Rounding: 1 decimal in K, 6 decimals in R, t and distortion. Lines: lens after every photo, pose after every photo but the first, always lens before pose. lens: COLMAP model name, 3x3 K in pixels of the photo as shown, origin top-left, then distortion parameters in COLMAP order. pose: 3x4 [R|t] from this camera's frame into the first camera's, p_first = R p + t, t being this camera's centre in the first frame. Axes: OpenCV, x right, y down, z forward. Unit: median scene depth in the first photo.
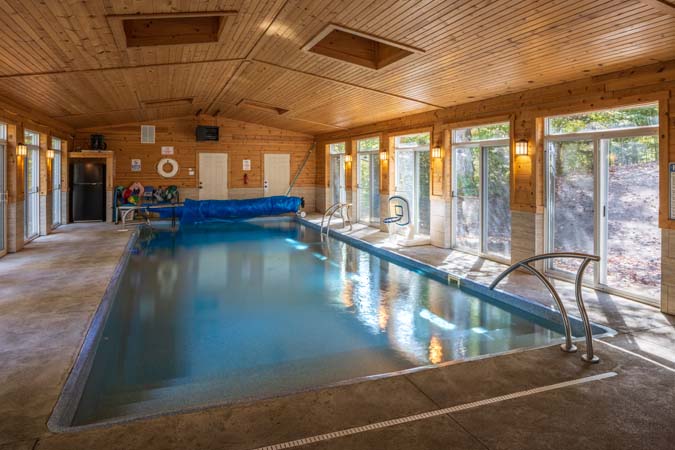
lens RADIAL K [[460.5, 0, 338.0], [0, 460.5, 177.8], [0, 0, 1]] dist [-0.004297, 0.001892]
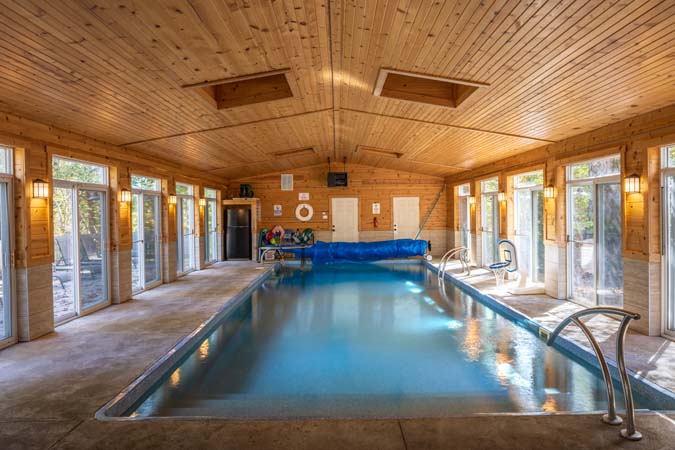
lens RADIAL K [[460.7, 0, 337.5], [0, 460.7, 225.0], [0, 0, 1]] dist [-0.002637, -0.001832]
pose [[0.933697, -0.002007, -0.358058, 0.133016], [0.005115, 0.999957, 0.007733, 0.000219], [0.358027, -0.009052, 0.933667, 0.010080]]
